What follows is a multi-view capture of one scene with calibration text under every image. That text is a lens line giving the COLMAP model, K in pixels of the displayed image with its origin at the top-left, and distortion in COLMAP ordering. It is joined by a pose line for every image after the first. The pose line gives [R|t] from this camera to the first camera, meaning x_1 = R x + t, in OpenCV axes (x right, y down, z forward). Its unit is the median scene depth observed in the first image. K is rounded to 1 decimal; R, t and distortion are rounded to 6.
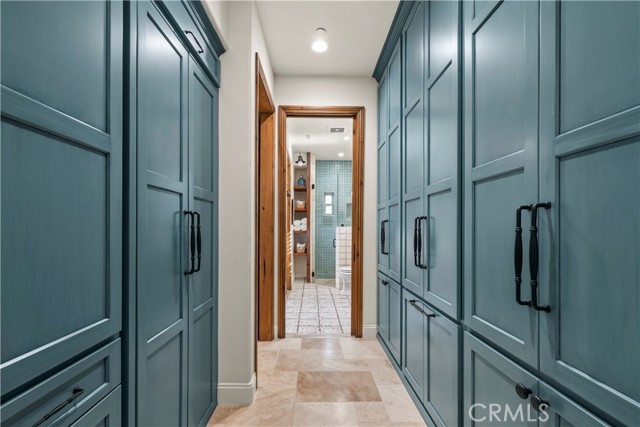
lens RADIAL K [[284.4, 0, 317.9], [0, 284.4, 222.0], [0, 0, 1]] dist [0.000950, 0.000178]
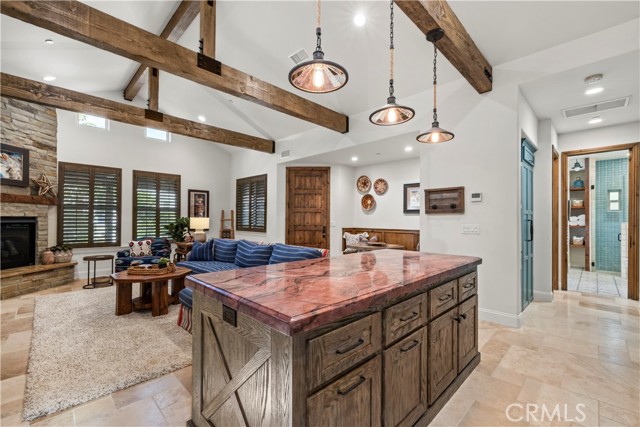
lens RADIAL K [[271.9, 0, 319.8], [0, 271.9, 219.9], [0, 0, 1]] dist [0.001449, 0.000292]
pose [[0.688789, -0.002603, -0.724957, 0.020778], [0.015746, 0.999811, 0.011371, -0.022699], [0.724791, -0.019248, 0.688700, -0.542293]]
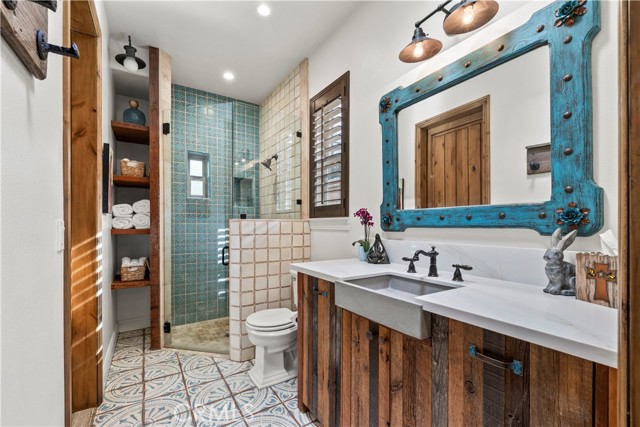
lens RADIAL K [[271.9, 0, 319.8], [0, 271.9, 219.9], [0, 0, 1]] dist [0.001449, 0.000292]
pose [[0.853300, -0.004083, 0.521404, -0.034160], [-0.003807, 0.999894, 0.014062, 0.009849], [-0.521406, -0.013984, 0.853194, 0.513086]]
